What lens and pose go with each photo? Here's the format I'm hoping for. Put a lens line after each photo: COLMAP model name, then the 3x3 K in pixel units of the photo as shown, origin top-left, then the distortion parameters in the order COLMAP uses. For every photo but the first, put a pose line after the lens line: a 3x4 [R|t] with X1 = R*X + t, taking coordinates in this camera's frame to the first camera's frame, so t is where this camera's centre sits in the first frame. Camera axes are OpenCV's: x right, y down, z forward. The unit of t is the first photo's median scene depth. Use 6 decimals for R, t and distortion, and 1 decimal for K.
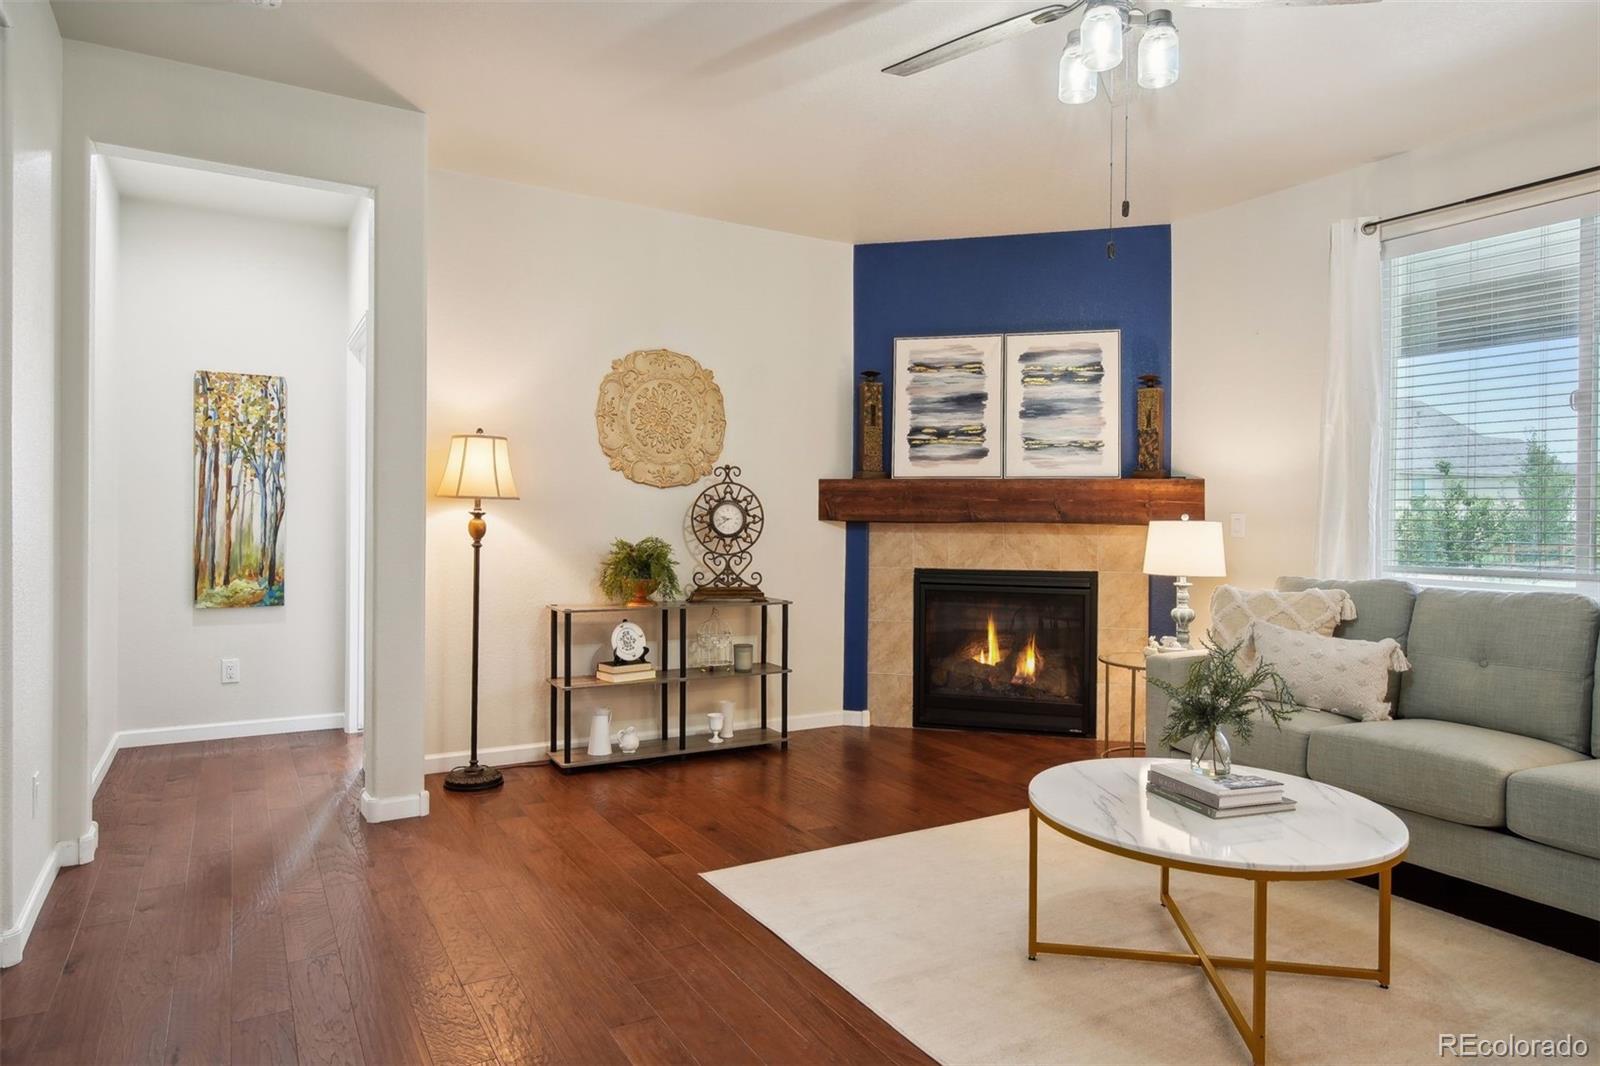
lens RADIAL K [[1001.3, 0, 758.8], [0, 1001.3, 520.1], [0, 0, 1]] dist [-0.015324, -0.002232]
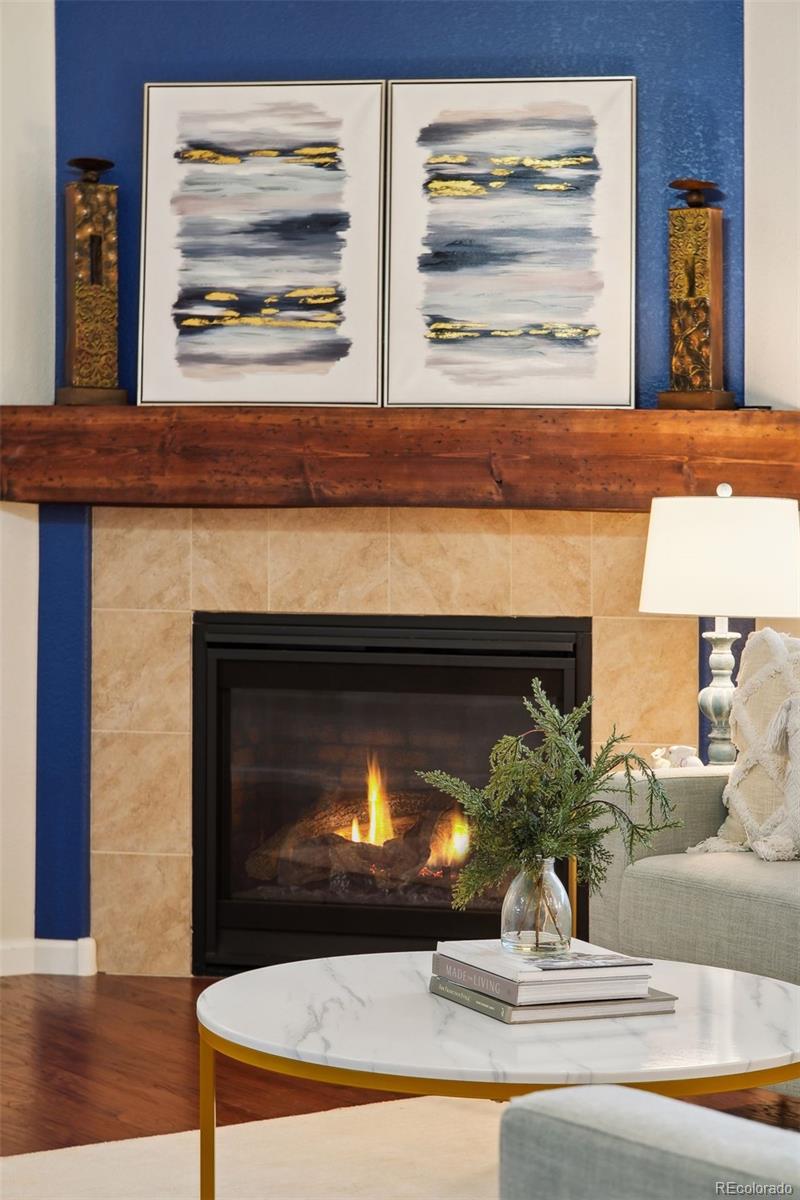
lens RADIAL K [[2856.1, 0, 398.2], [0, 2856.1, 608.6], [0, 0, 1]] dist [-0.010328, 0.000000]
pose [[0.994742, 0.002834, 0.102374, 0.120650], [-0.004743, 0.999819, 0.018407, 0.024303], [-0.102303, -0.018796, 0.994576, -0.260039]]
